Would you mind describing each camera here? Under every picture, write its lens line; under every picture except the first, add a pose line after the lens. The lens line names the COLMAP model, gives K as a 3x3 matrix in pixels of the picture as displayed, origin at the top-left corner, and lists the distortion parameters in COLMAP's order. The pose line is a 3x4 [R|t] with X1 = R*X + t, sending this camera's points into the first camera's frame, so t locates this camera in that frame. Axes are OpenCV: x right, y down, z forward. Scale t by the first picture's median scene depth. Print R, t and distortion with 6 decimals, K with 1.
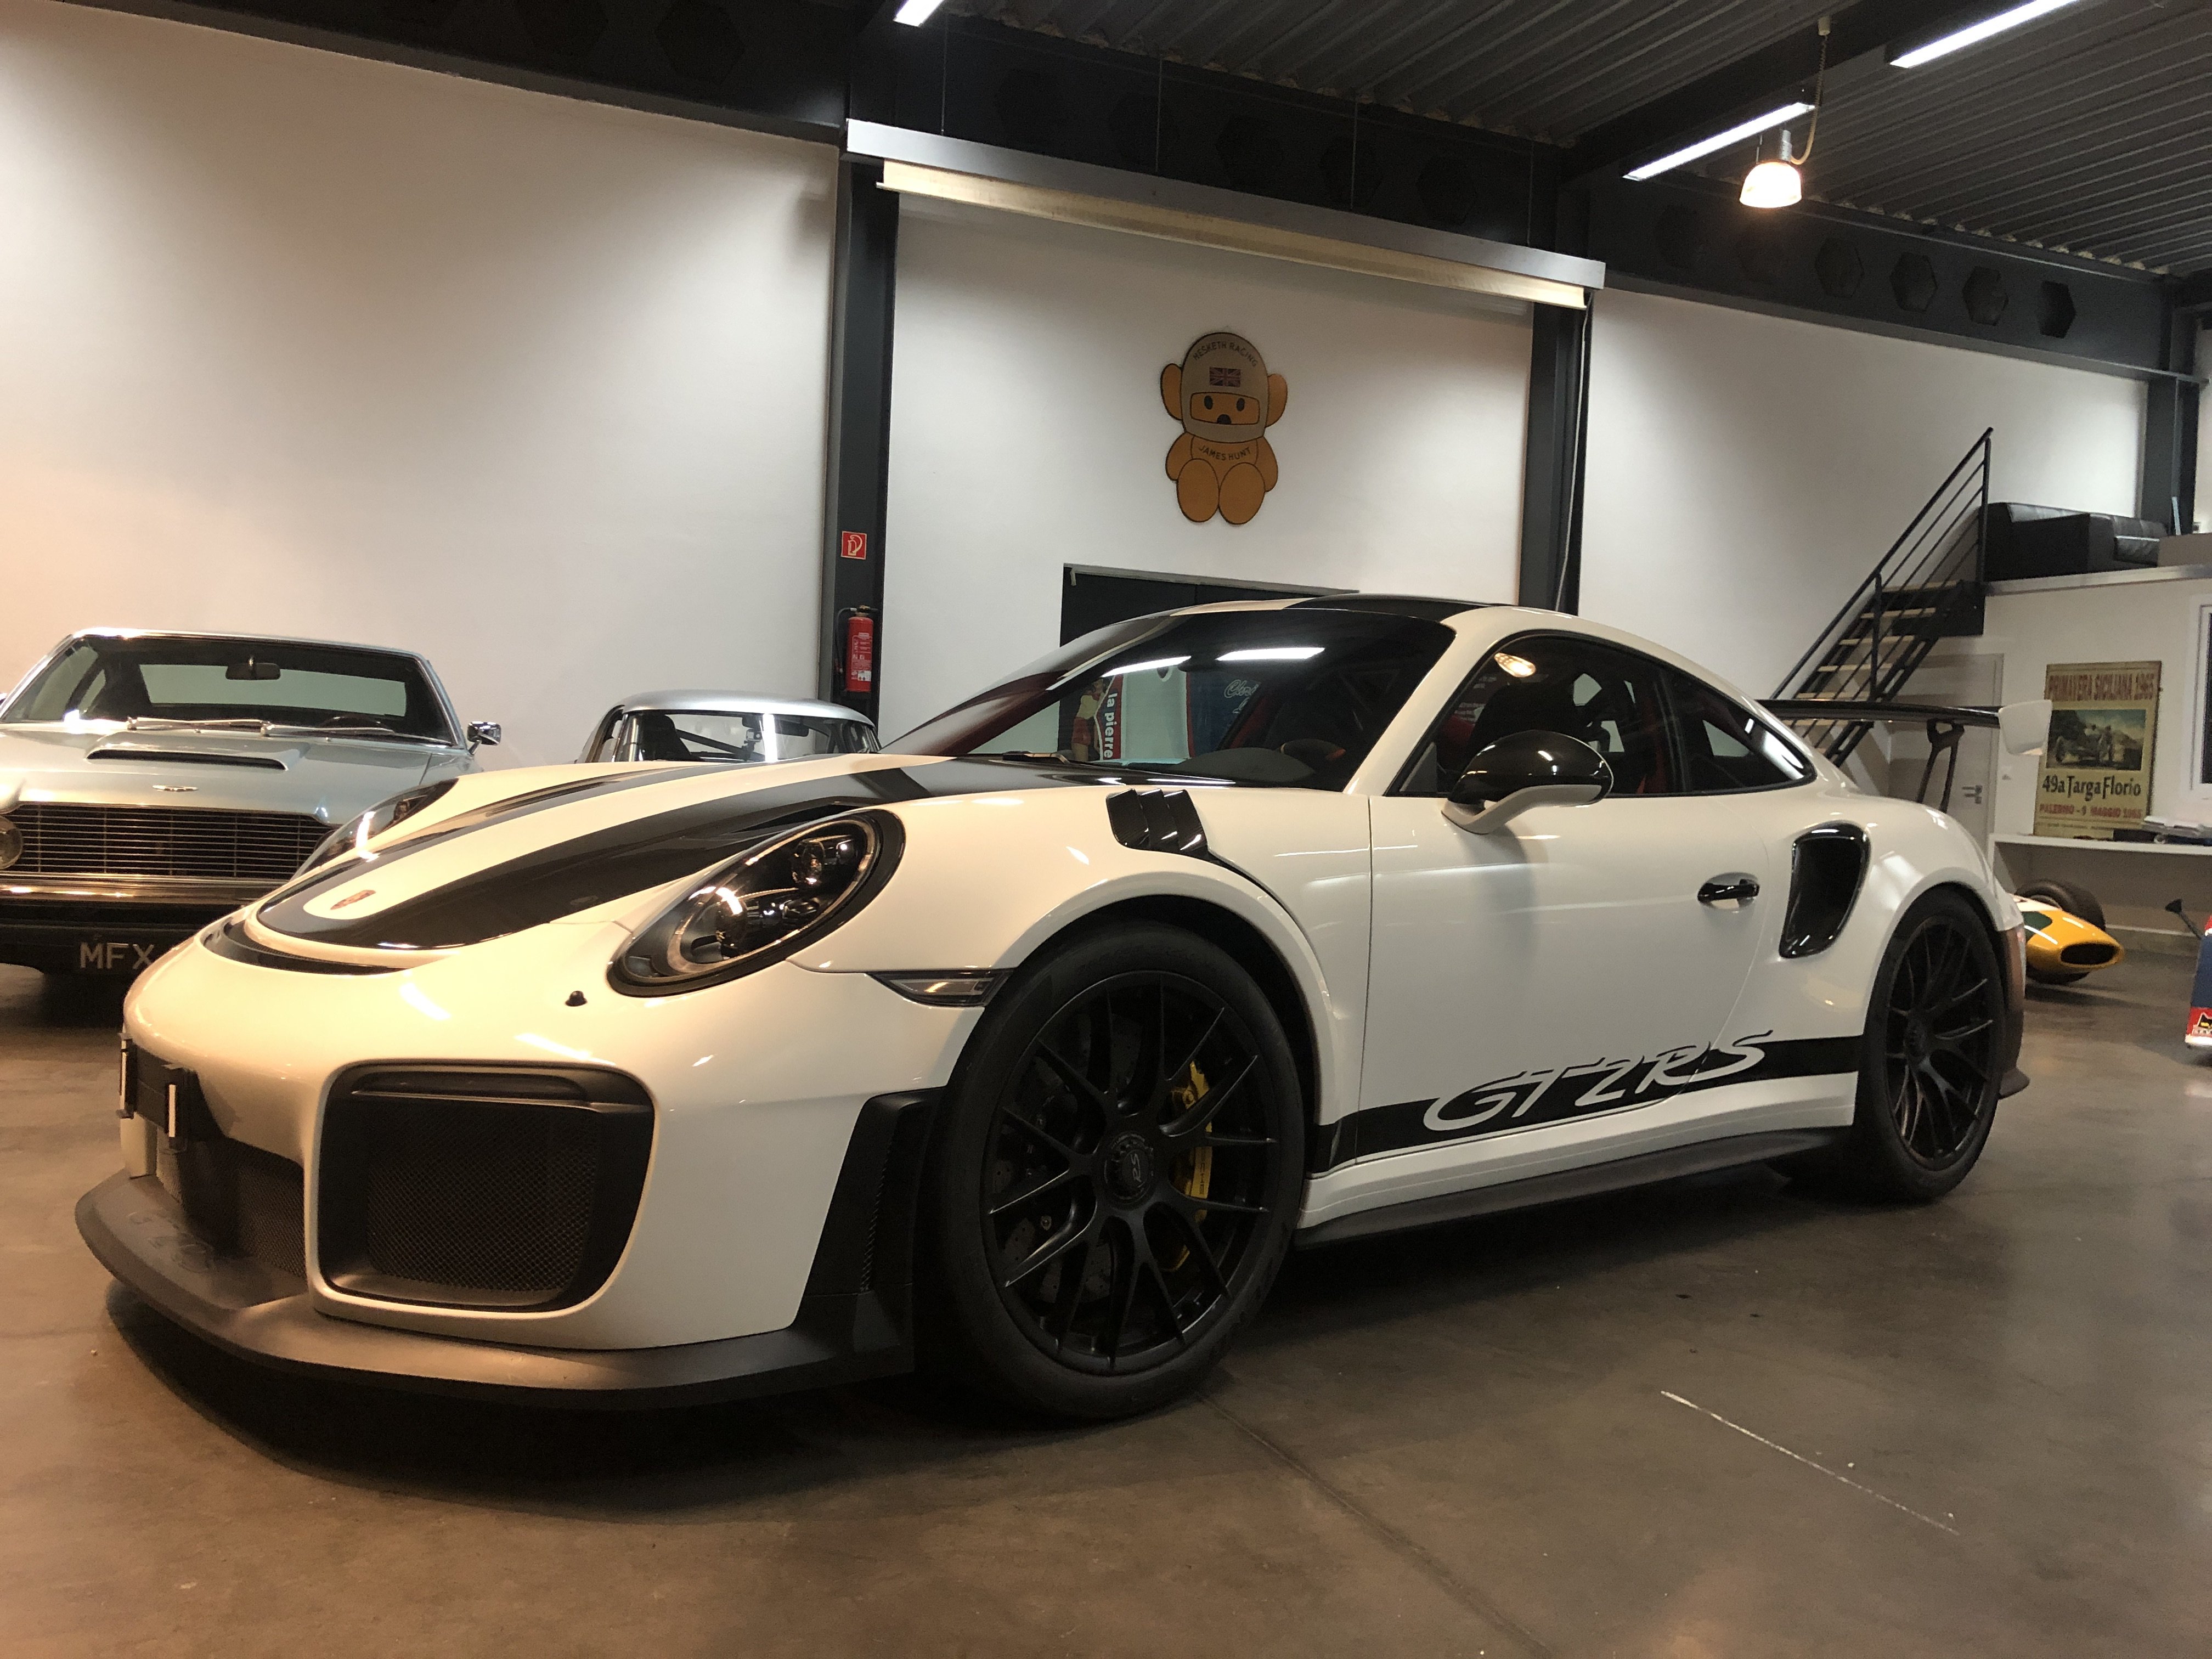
lens RADIAL K [[1820.9, 0, 1067.9], [0, 1820.9, 820.1], [0, 0, 1]] dist [0.003679, -0.000595]
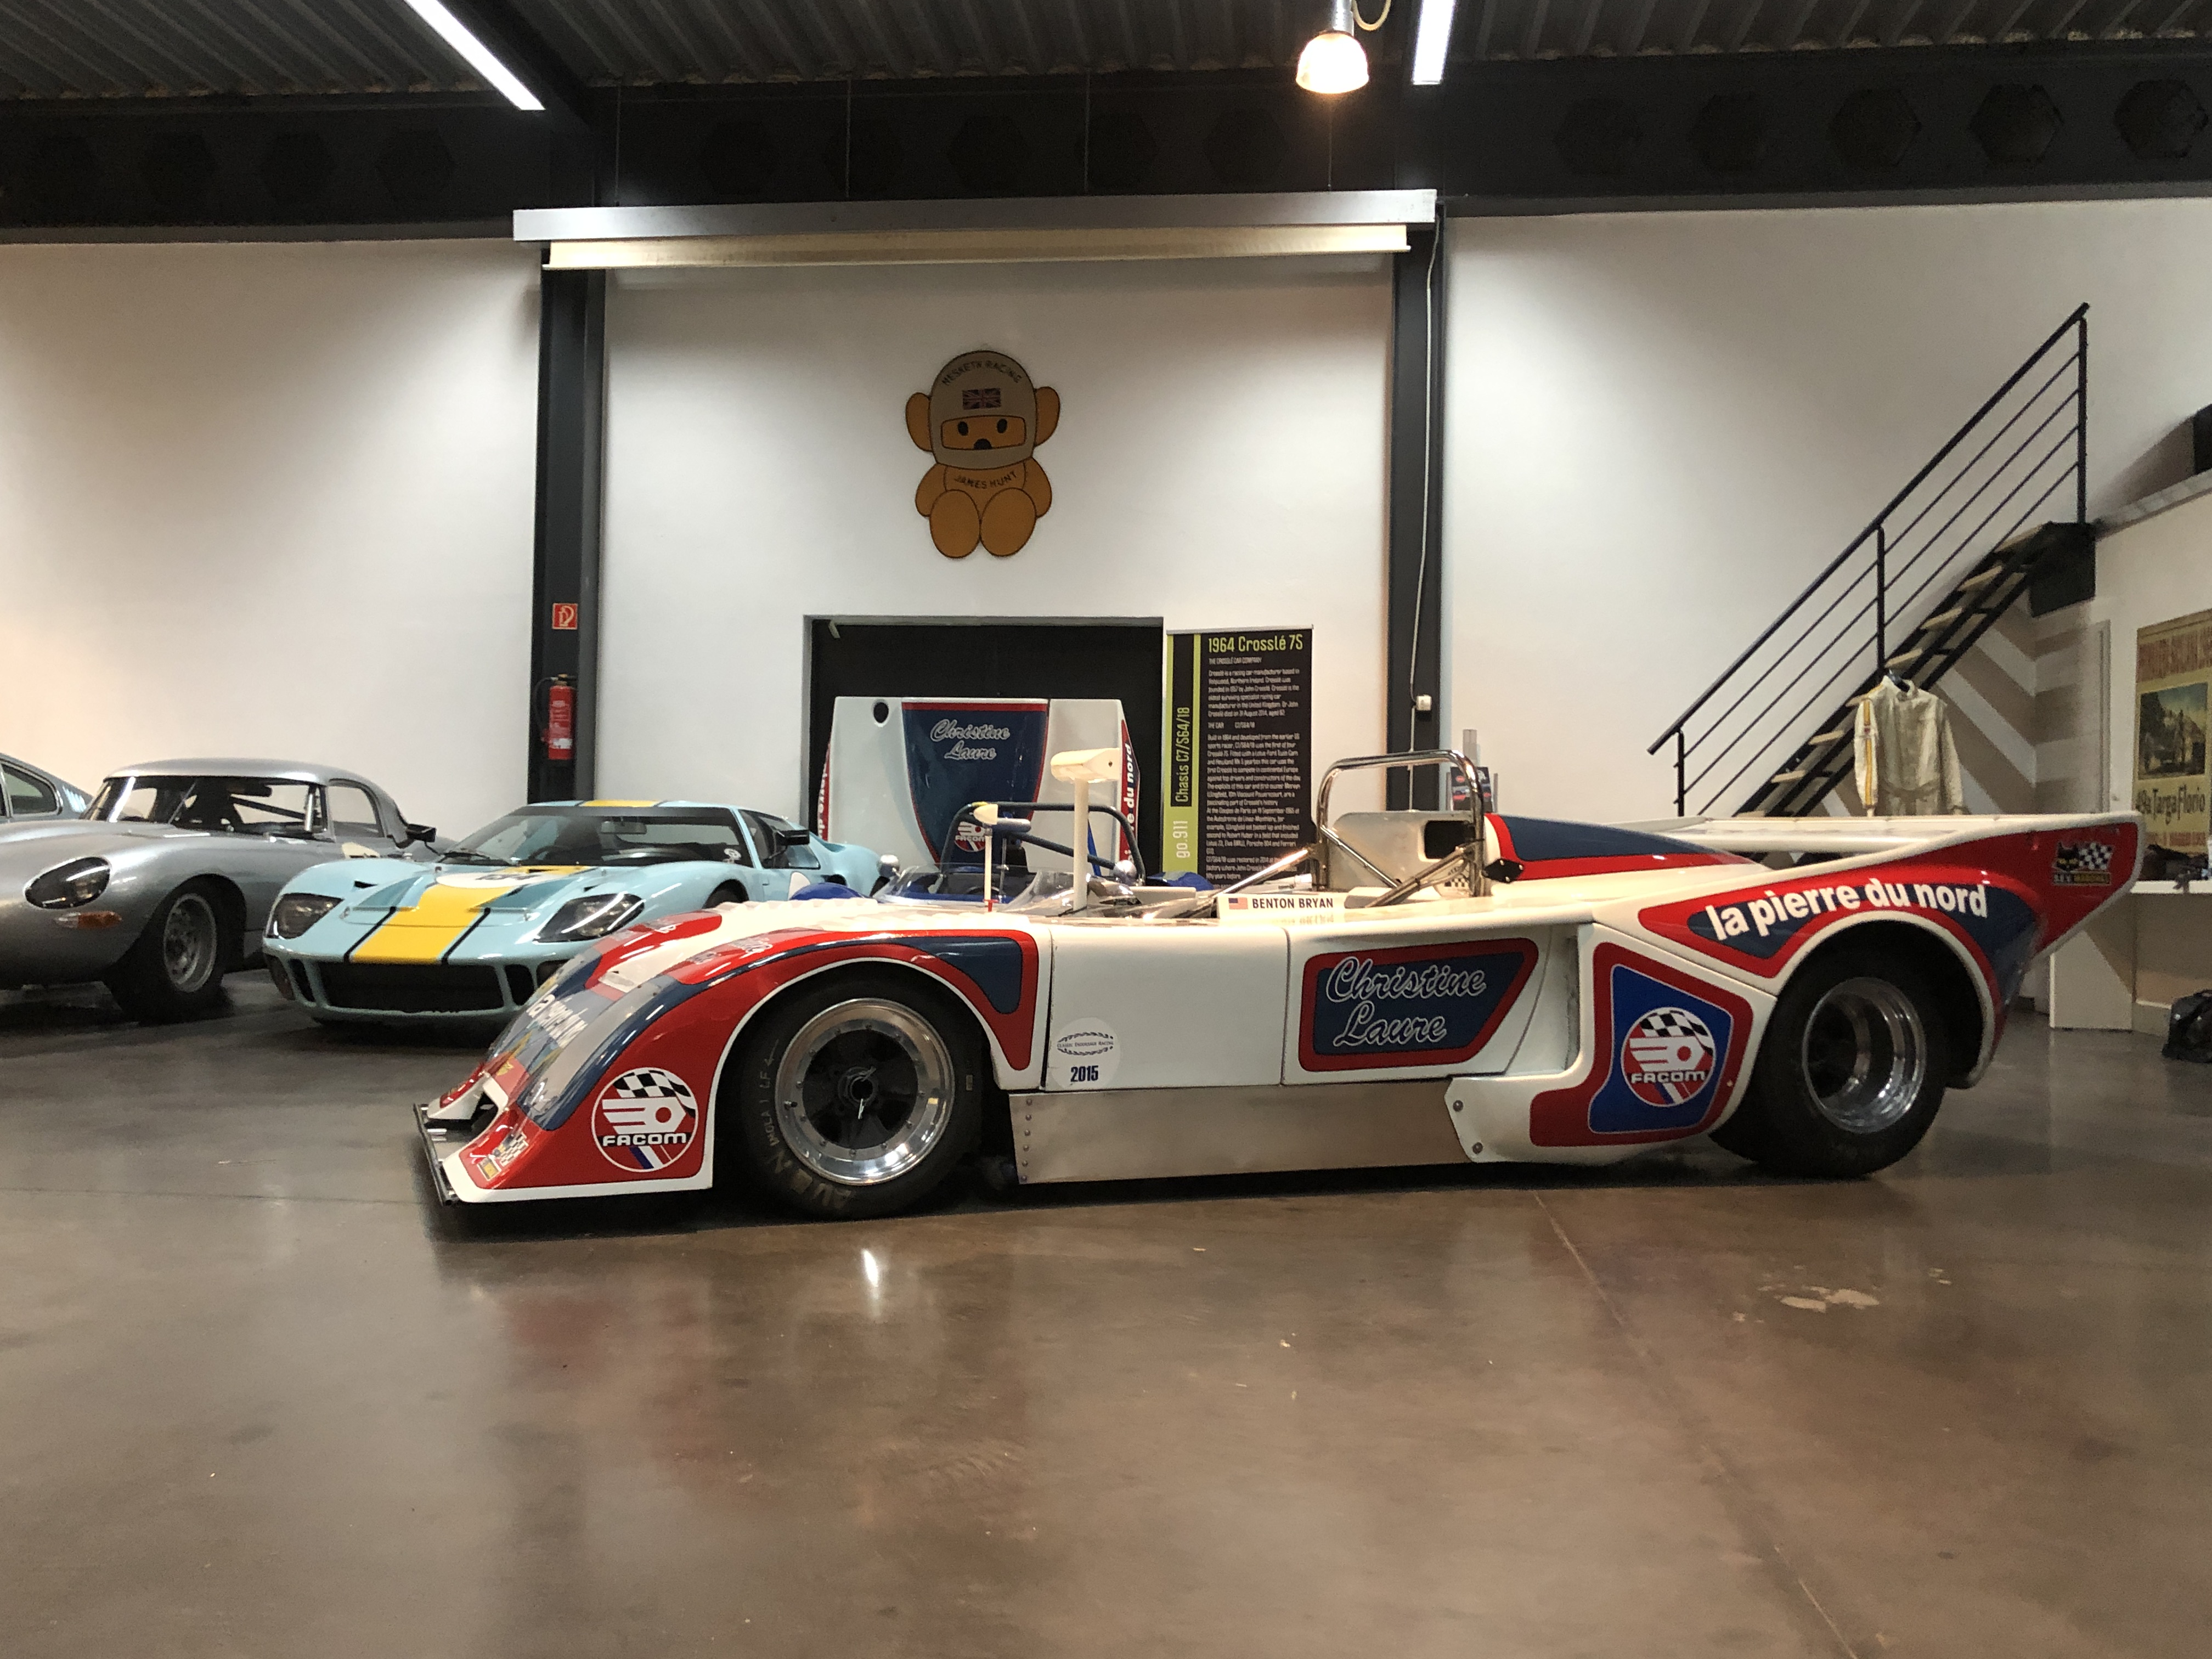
lens RADIAL K [[1859.3, 0, 1106.0], [0, 1859.3, 829.5], [0, 0, 1]] dist [0.001222, 0.003427]
pose [[0.870201, -0.038162, -0.491216, 0.596877], [0.009612, 0.998121, -0.060517, 0.031085], [0.492603, 0.047940, 0.868933, 0.228496]]
